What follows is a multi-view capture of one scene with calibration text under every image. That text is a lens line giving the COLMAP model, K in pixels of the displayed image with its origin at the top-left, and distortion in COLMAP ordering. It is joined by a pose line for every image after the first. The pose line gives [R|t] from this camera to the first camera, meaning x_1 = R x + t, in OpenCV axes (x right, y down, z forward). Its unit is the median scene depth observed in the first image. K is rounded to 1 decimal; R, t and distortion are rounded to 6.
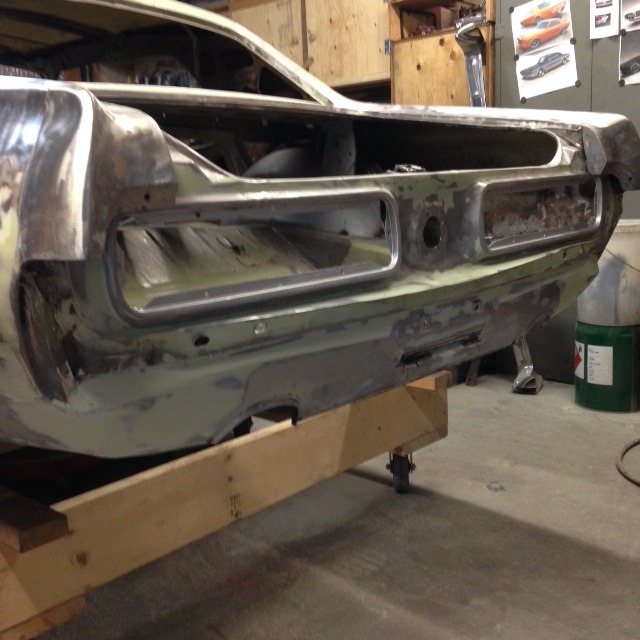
lens RADIAL K [[809.3, 0, 334.8], [0, 809.3, 326.7], [0, 0, 1]] dist [0.104654, 0.000000]
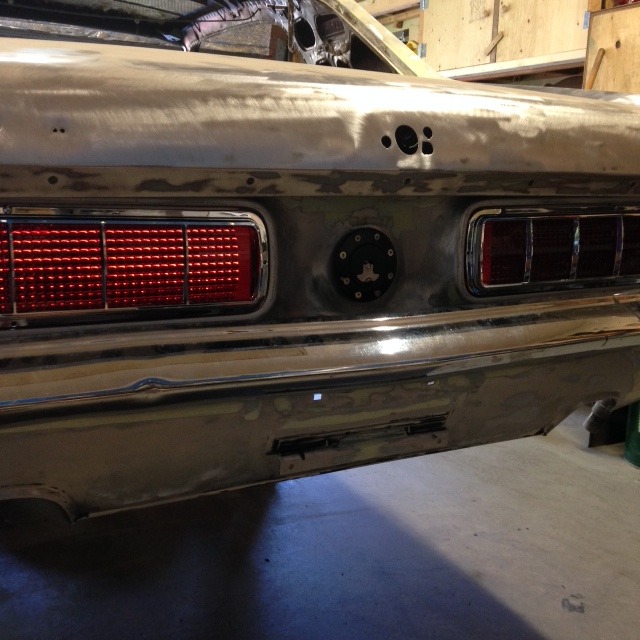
lens RADIAL K [[809.3, 0, 325.7], [0, 809.3, 320.4], [0, 0, 1]] dist [0.104654, 0.000000]
pose [[0.940083, 0.127820, -0.316078, 0.294844], [-0.125554, 0.991702, 0.027616, -0.080419], [0.316985, 0.013724, 0.948331, 0.330551]]
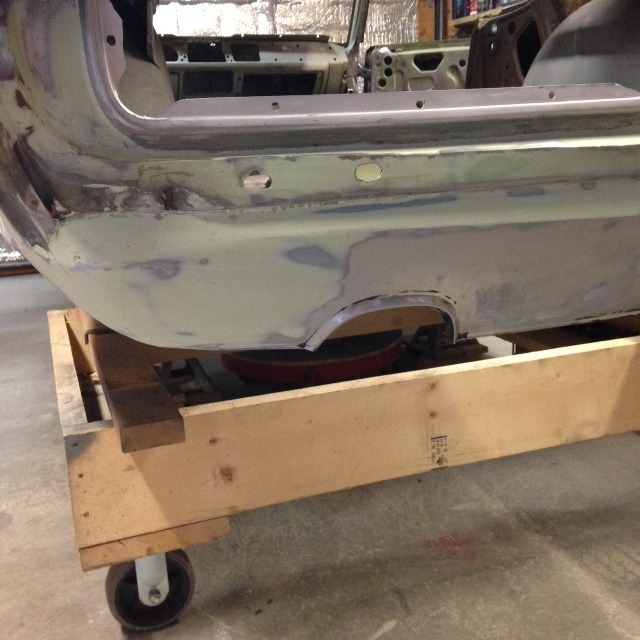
lens RADIAL K [[809.3, 0, 308.3], [0, 809.3, 337.1], [0, 0, 1]] dist [0.104654, 0.000000]
pose [[0.881653, 0.120845, -0.456163, 0.120967], [-0.078975, 0.990807, 0.109840, 0.045066], [0.465243, -0.060815, 0.883091, 0.307472]]
